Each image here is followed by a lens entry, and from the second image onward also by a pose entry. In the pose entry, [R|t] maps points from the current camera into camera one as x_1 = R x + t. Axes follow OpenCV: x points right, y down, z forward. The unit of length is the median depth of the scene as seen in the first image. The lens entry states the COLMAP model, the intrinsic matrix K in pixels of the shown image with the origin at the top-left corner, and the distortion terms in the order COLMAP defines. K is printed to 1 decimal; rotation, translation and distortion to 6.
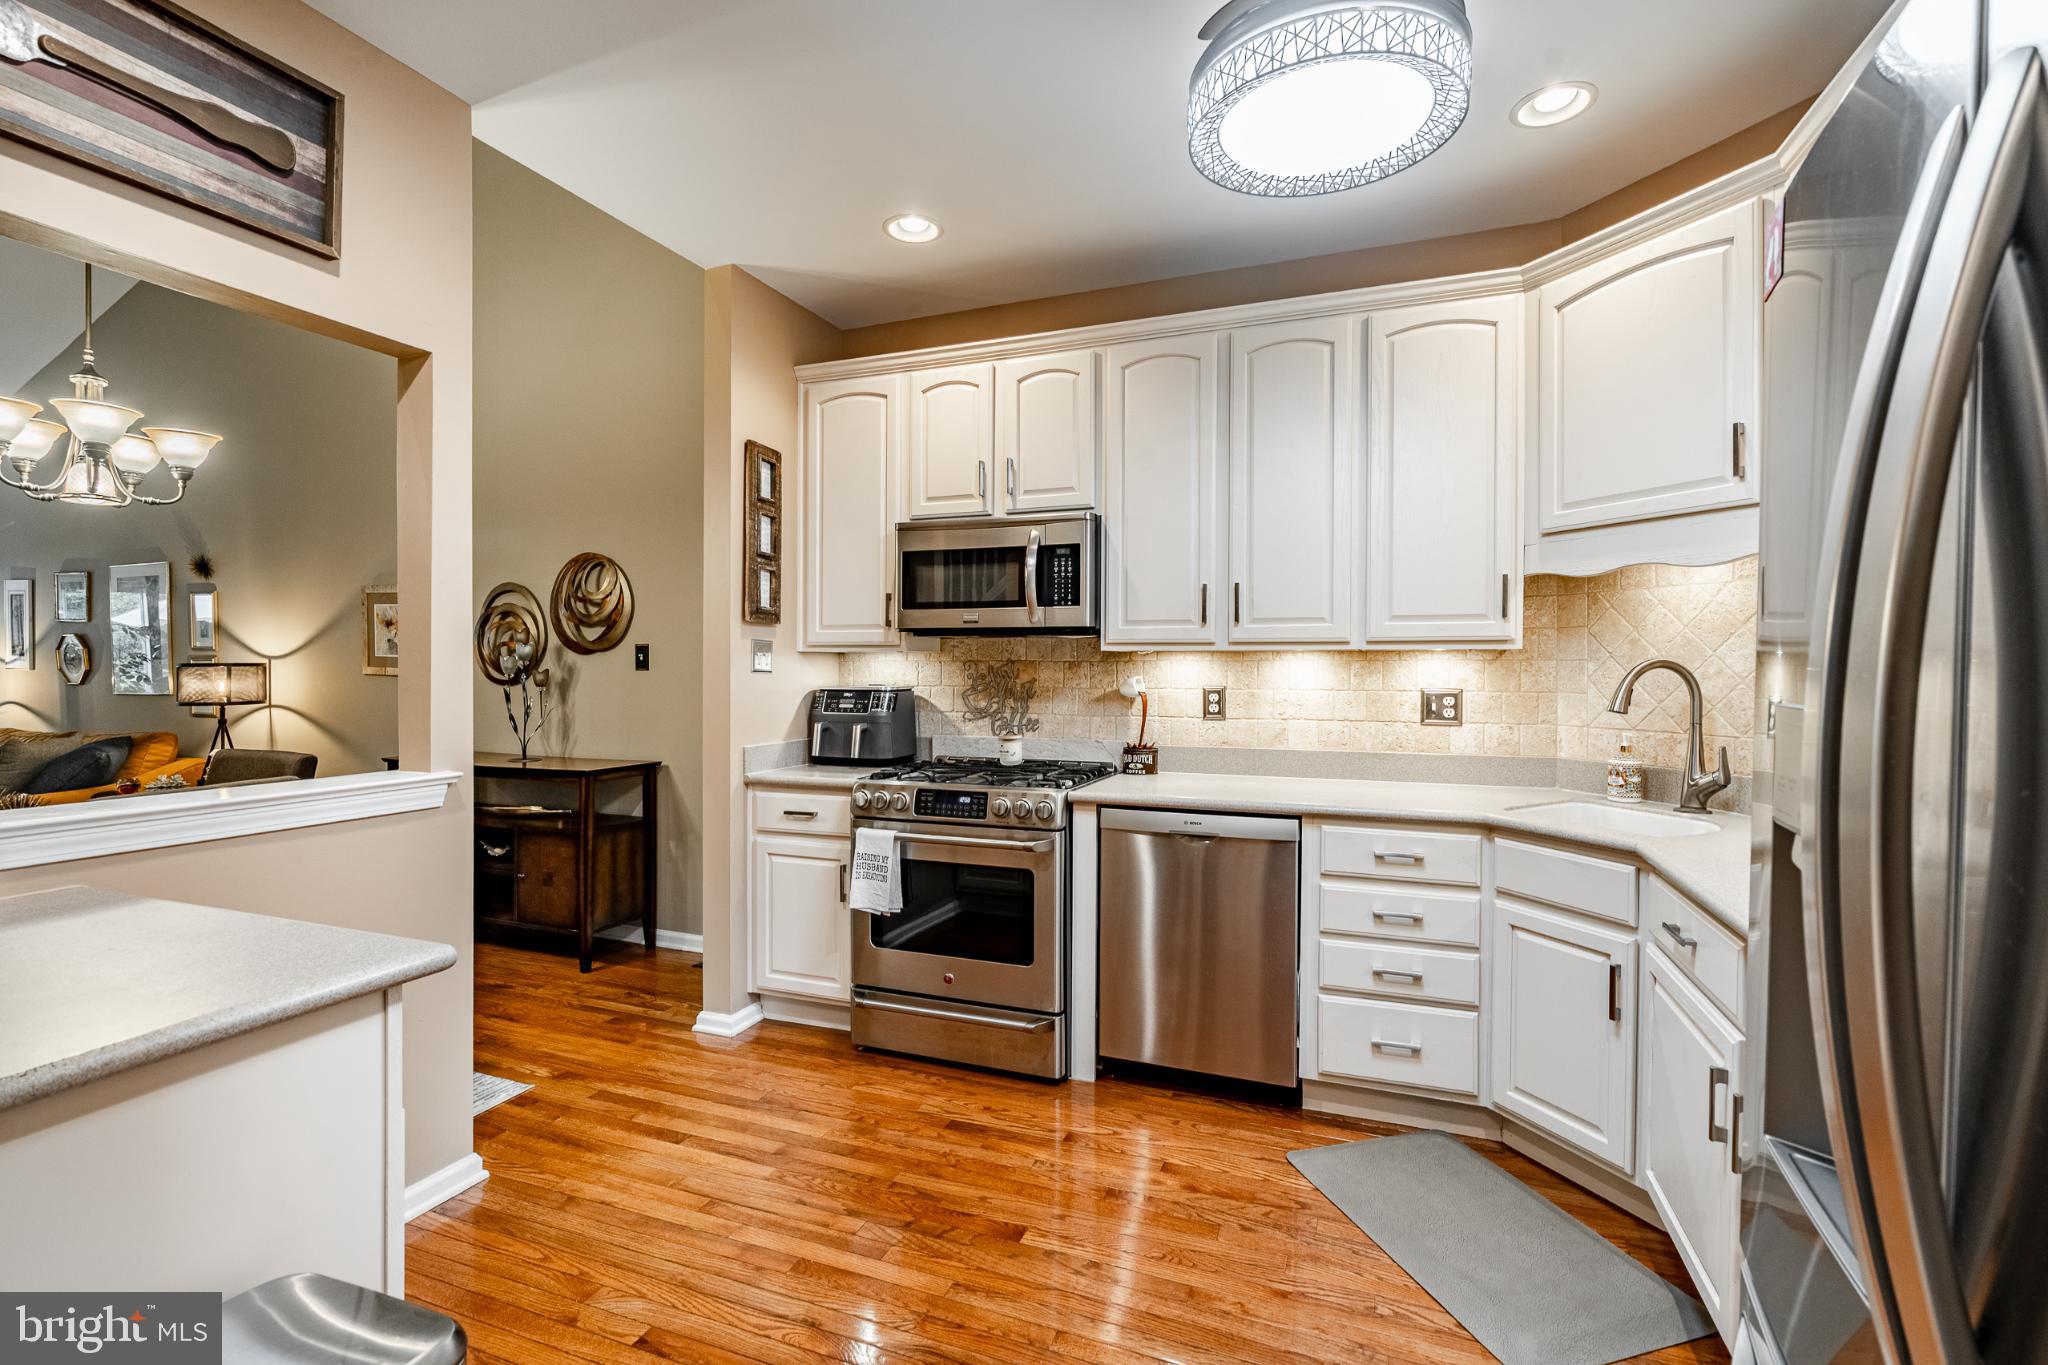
lens RADIAL K [[921.1, 0, 1017.3], [0, 921.1, 679.3], [0, 0, 1]] dist [-0.004271, 0.002677]
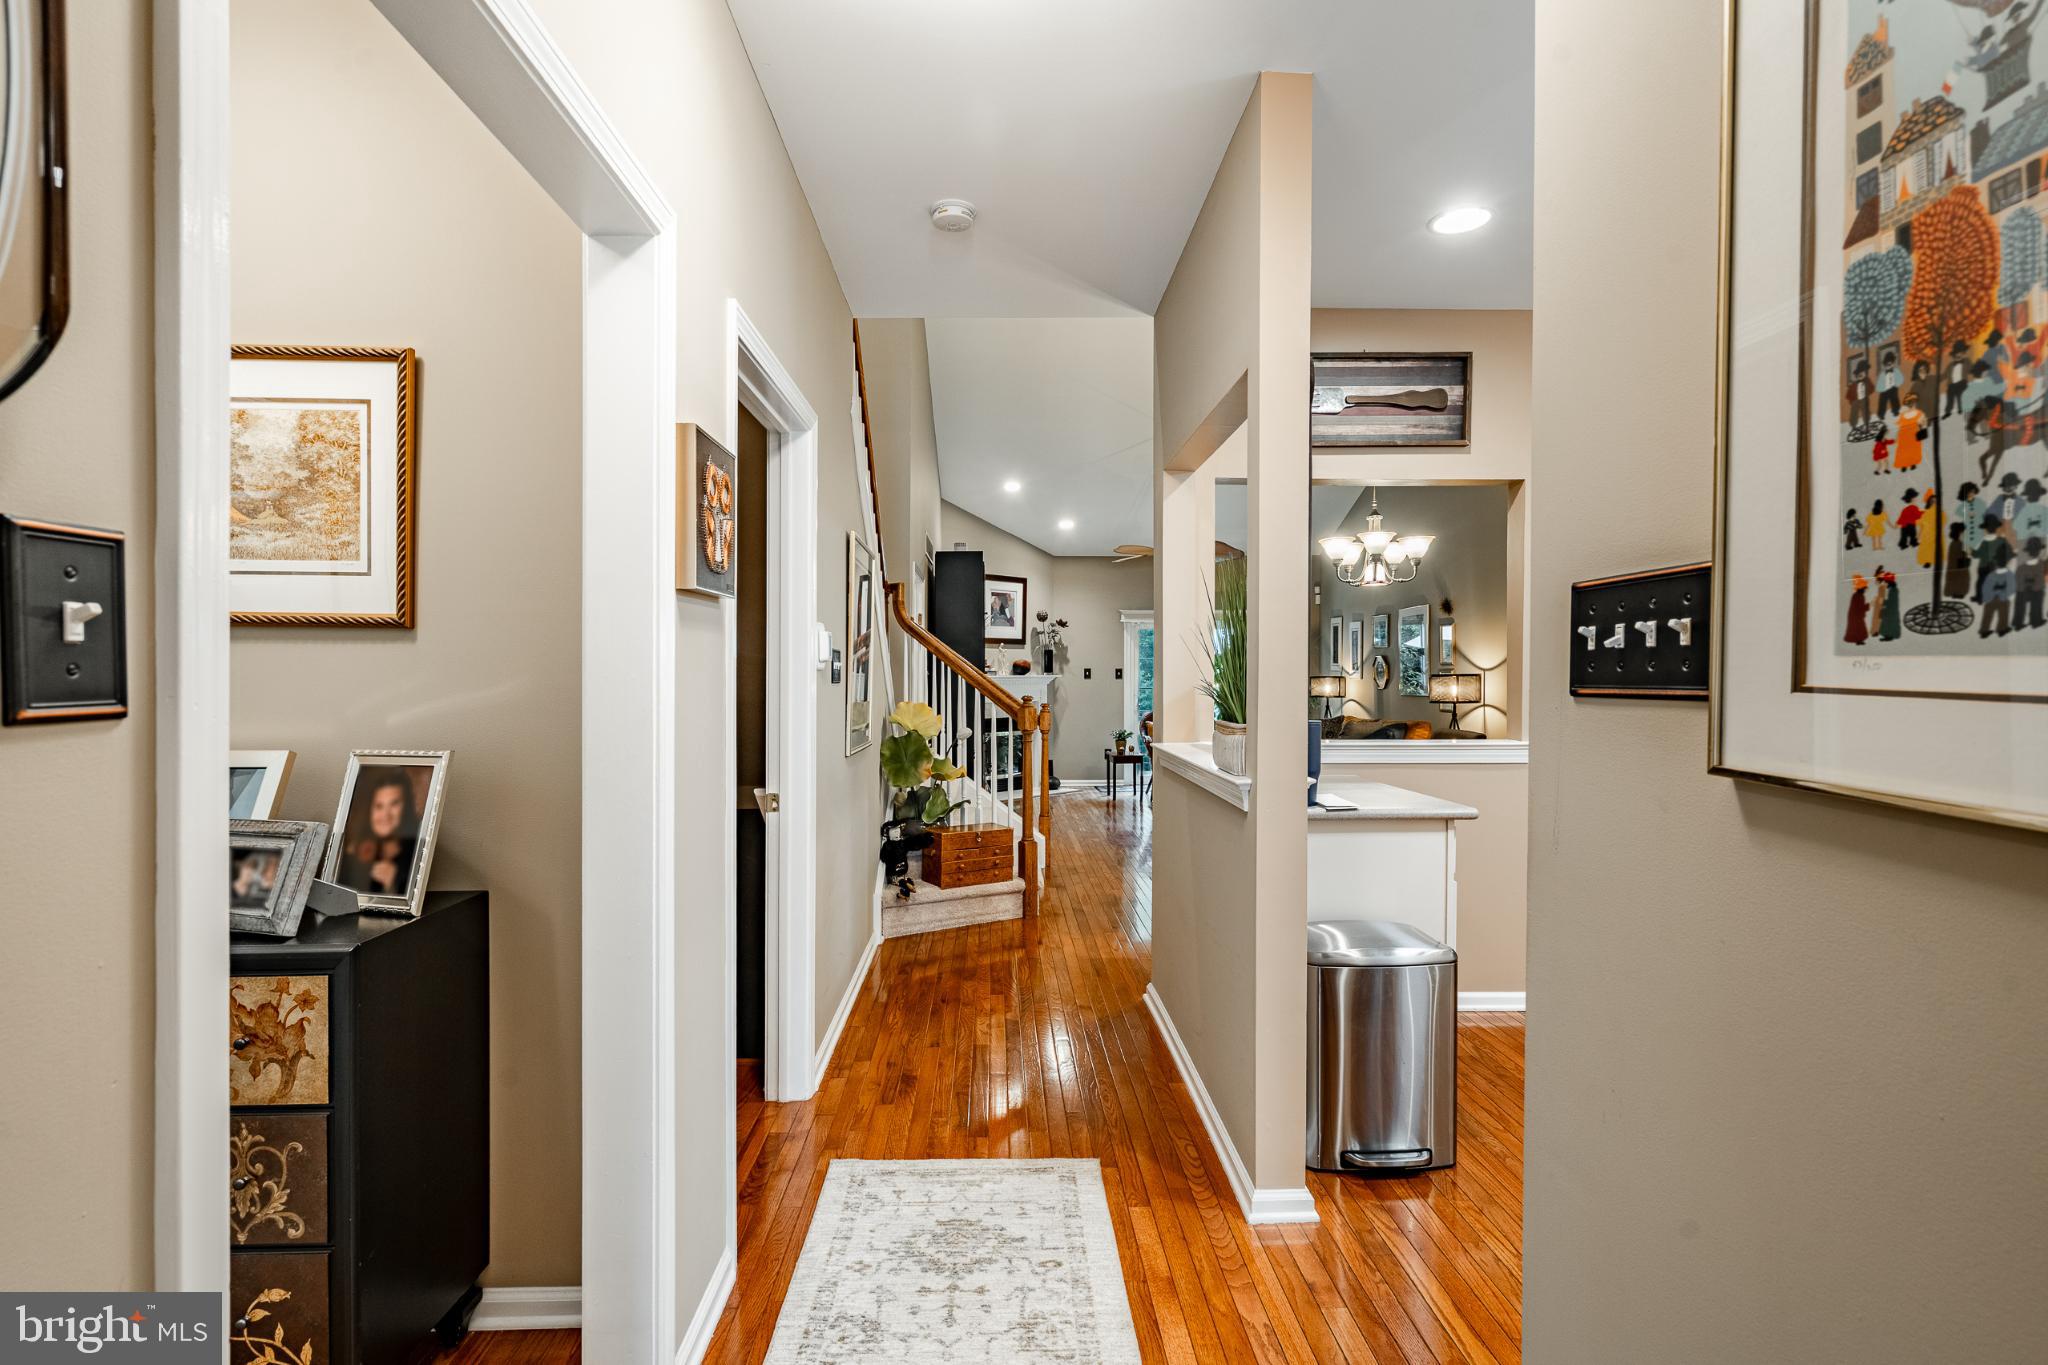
lens RADIAL K [[921.1, 0, 1023.4], [0, 921.1, 664.8], [0, 0, 1]] dist [-0.004271, 0.002677]
pose [[0.381859, -0.011552, -0.924149, 0.383927], [-0.014932, 0.999714, -0.018666, 0.008852], [0.924100, 0.020927, 0.381577, -0.312662]]
